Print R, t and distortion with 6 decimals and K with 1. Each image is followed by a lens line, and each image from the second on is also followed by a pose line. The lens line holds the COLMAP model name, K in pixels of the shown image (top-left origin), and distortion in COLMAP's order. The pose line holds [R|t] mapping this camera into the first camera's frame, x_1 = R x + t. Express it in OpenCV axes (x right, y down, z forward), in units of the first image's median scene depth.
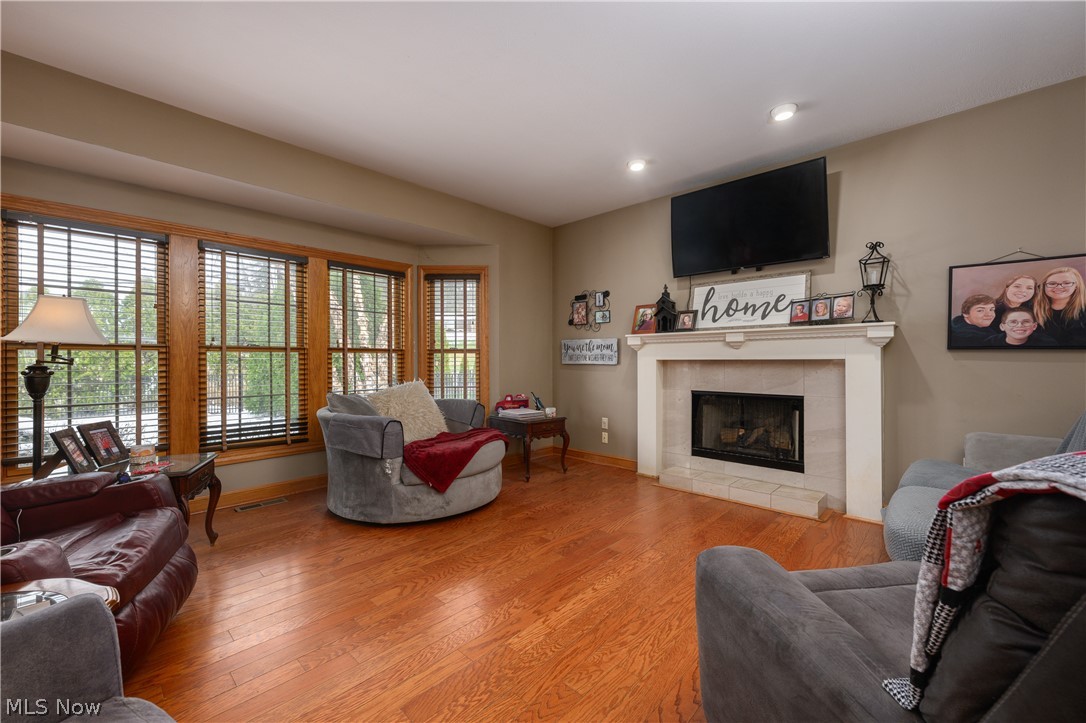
lens RADIAL K [[425.6, 0, 553.9], [0, 425.6, 361.3], [0, 0, 1]] dist [0.000473, 0.000742]
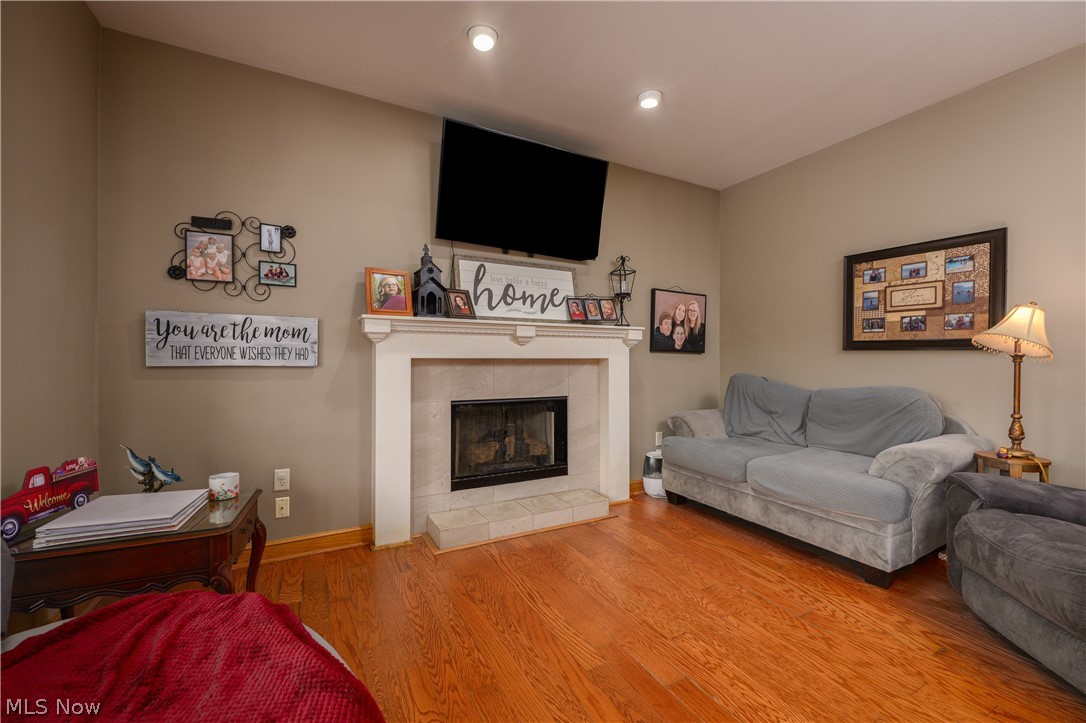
lens RADIAL K [[425.6, 0, 550.3], [0, 425.6, 360.0], [0, 0, 1]] dist [0.000473, 0.000742]
pose [[0.352708, 0.001565, 0.935732, -0.302352], [0.000751, 0.999998, -0.001955, 0.000745], [-0.935733, 0.001392, 0.352706, 0.614725]]
